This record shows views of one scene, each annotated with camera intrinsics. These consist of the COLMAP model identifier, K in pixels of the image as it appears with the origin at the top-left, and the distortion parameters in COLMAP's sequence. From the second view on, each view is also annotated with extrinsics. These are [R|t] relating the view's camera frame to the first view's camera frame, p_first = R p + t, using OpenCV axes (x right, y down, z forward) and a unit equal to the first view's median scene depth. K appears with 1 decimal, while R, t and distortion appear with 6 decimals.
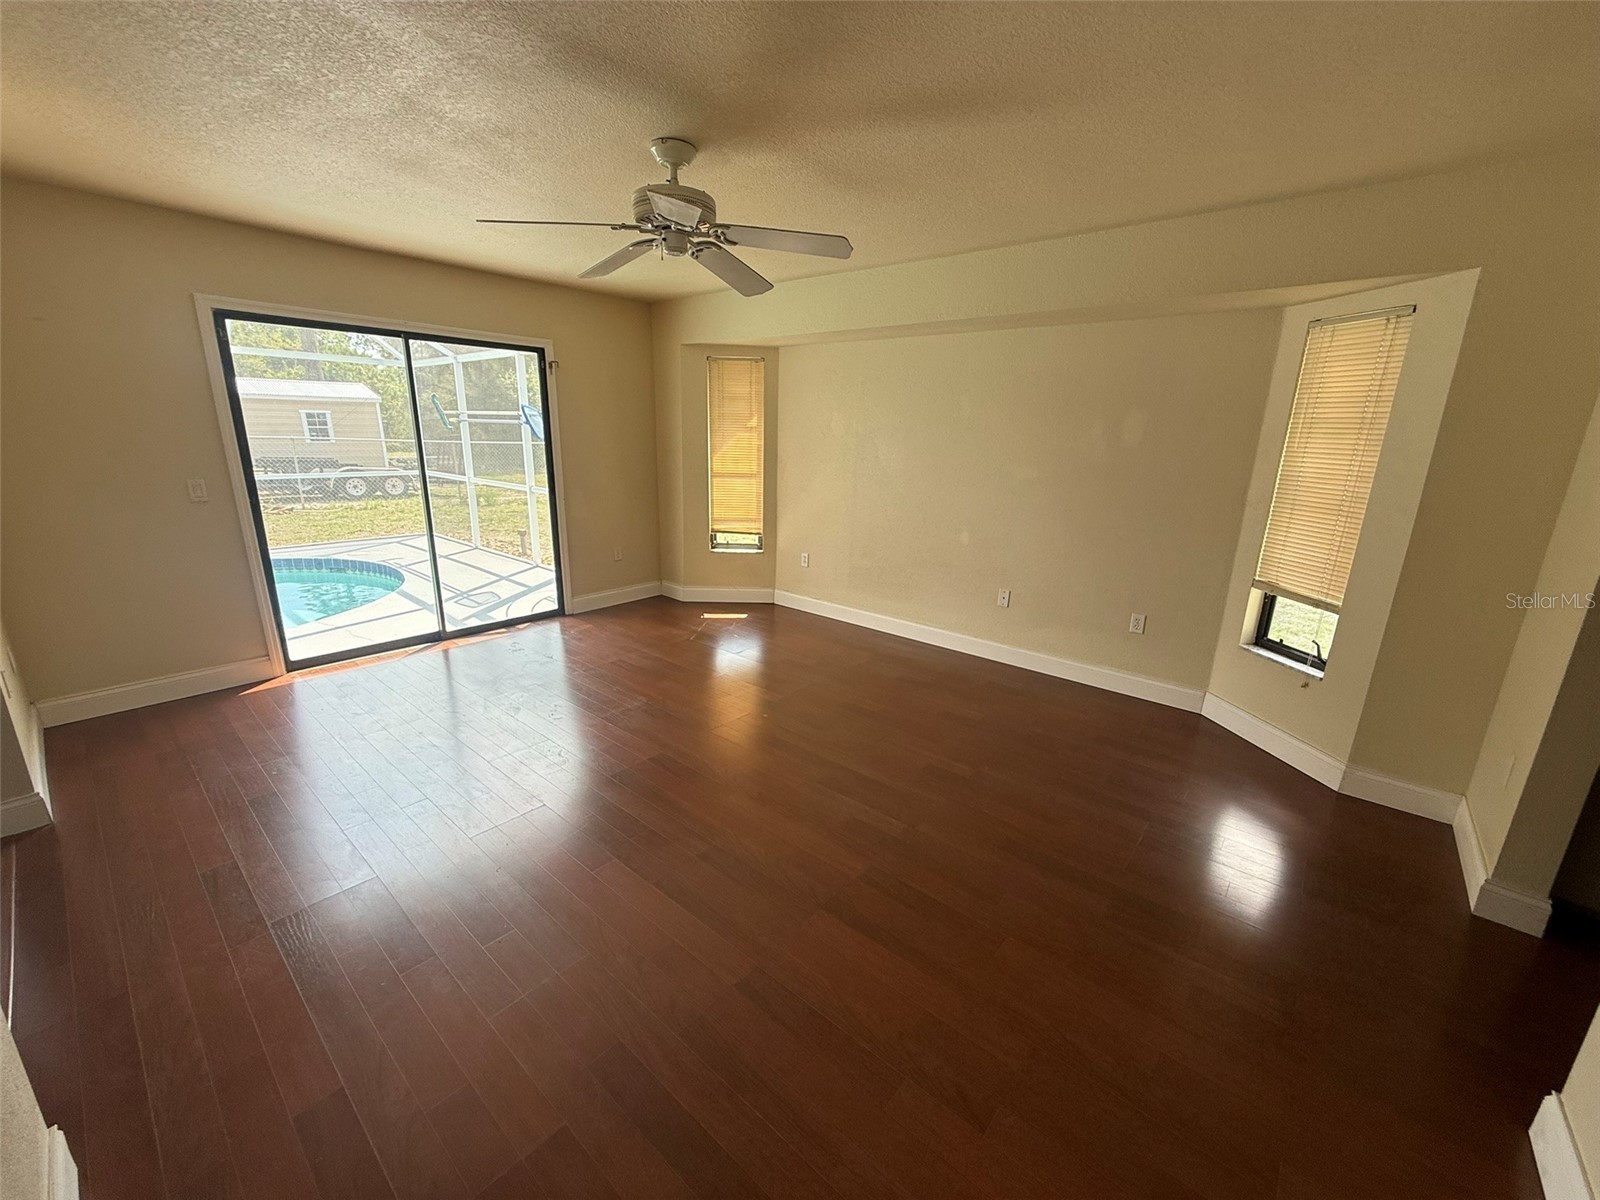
lens RADIAL K [[640.5, 0, 802.1], [0, 640.5, 589.4], [0, 0, 1]] dist [0.001858, 0.000502]
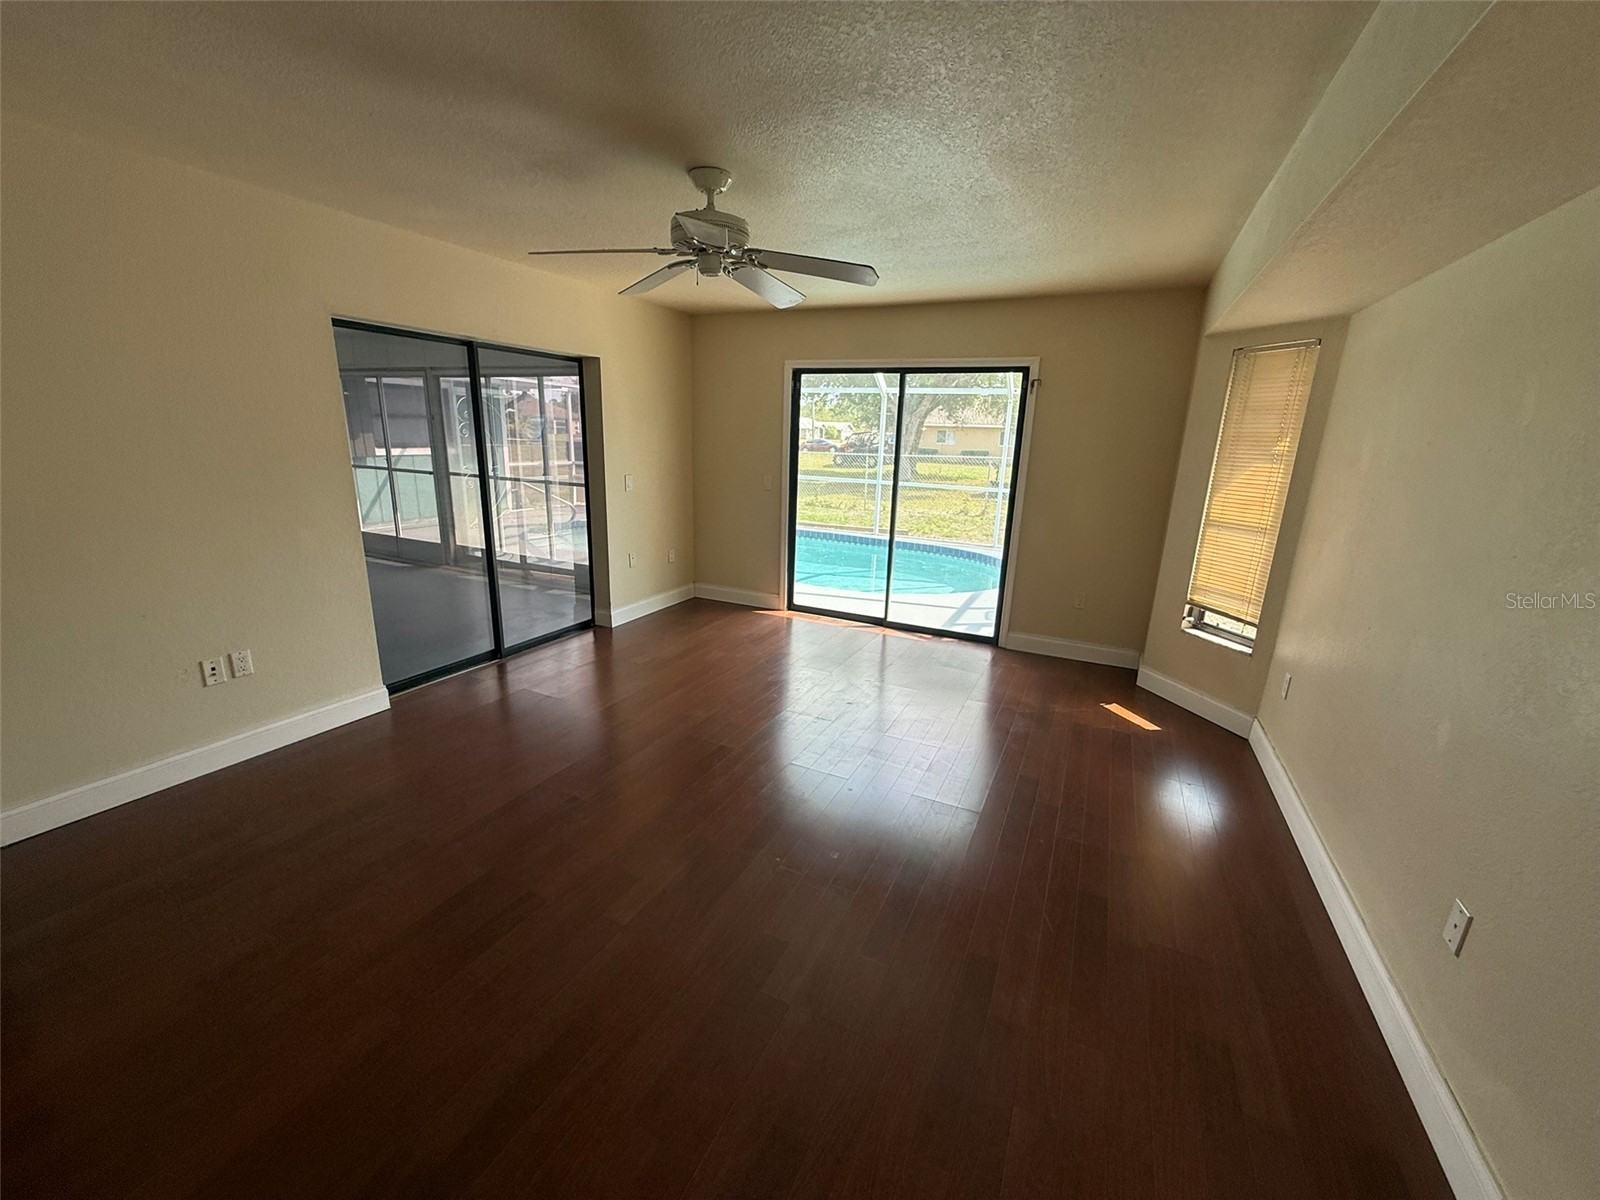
lens RADIAL K [[640.5, 0, 803.3], [0, 640.5, 602.1], [0, 0, 1]] dist [0.001858, 0.000502]
pose [[0.251153, 0.233403, -0.939386, 0.473772], [-0.259926, 0.951109, 0.166823, -0.115029], [0.932395, 0.202272, 0.299541, 0.468455]]
